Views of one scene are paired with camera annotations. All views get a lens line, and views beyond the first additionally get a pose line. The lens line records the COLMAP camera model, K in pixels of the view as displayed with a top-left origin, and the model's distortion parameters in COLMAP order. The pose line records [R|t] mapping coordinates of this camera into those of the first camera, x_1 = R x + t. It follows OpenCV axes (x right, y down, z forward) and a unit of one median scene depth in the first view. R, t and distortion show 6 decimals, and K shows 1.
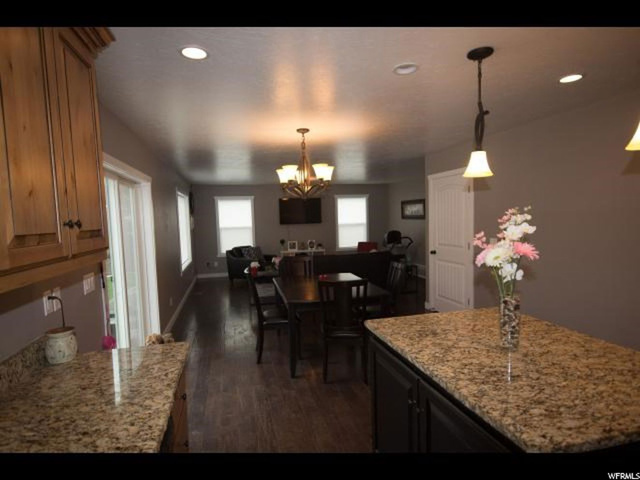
lens RADIAL K [[343.2, 0, 321.8], [0, 343.2, 239.6], [0, 0, 1]] dist [0.001020, 0.000014]
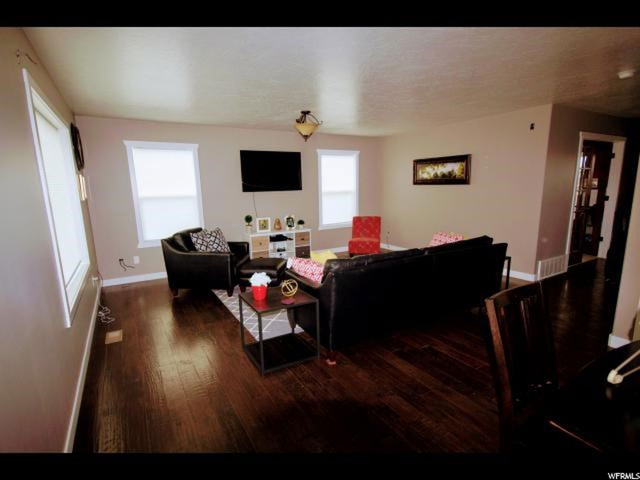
lens RADIAL K [[322.1, 0, 317.1], [0, 322.1, 245.0], [0, 0, 1]] dist [-0.002570, -0.000064]
pose [[0.965241, -0.039605, 0.258344, -0.147643], [0.010943, 0.993709, 0.111453, -0.011121], [-0.261133, -0.104752, 0.959602, 0.384665]]
